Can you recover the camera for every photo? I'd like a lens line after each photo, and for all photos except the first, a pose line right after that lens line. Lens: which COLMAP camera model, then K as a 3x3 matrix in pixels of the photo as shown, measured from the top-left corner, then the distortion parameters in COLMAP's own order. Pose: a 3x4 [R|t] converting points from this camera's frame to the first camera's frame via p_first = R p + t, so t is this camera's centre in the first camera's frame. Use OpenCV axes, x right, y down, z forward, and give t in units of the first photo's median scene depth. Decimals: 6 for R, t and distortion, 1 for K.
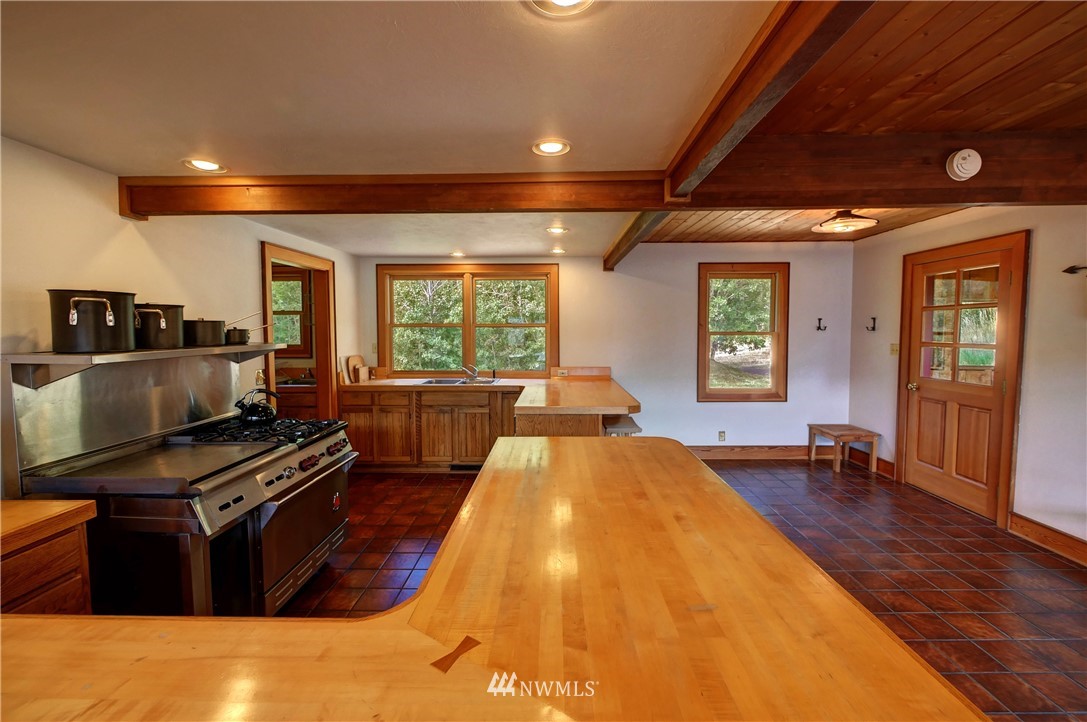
lens RADIAL K [[464.9, 0, 545.6], [0, 464.9, 354.7], [0, 0, 1]] dist [-0.009908, 0.002378]
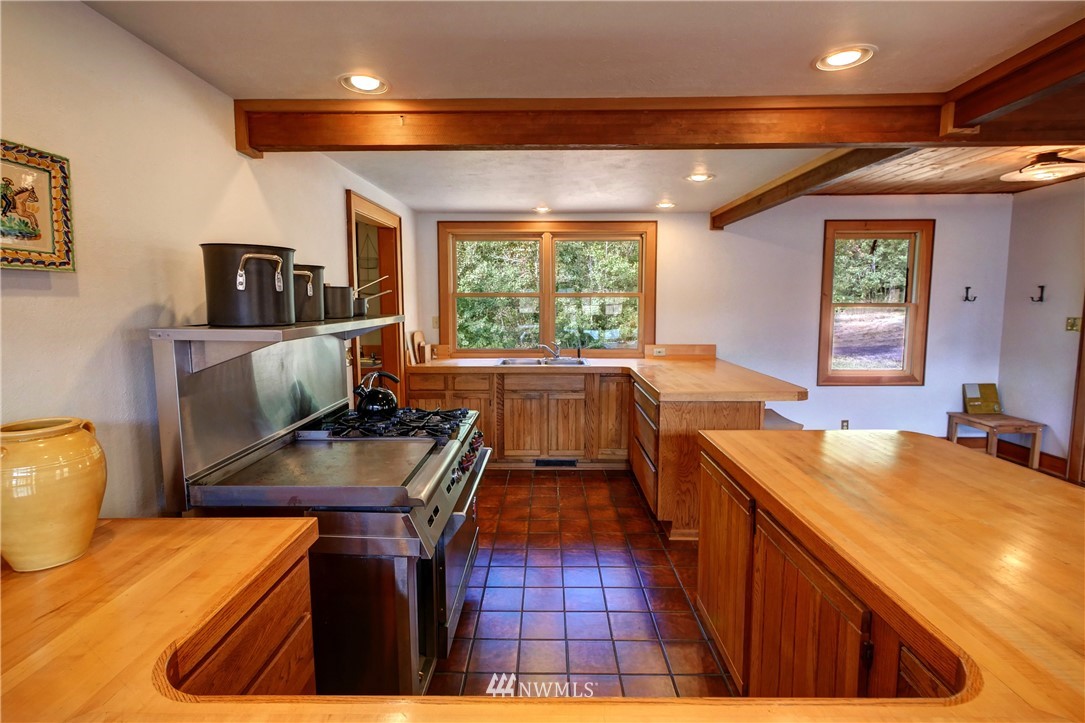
lens RADIAL K [[529.7, 0, 541.9], [0, 529.7, 358.4], [0, 0, 1]] dist [-0.000870, 0.000007]
pose [[0.999996, 0.000599, 0.002734, -0.201878], [-0.000742, 0.998630, 0.052314, 0.001102], [-0.002699, -0.052316, 0.998627, 0.042574]]
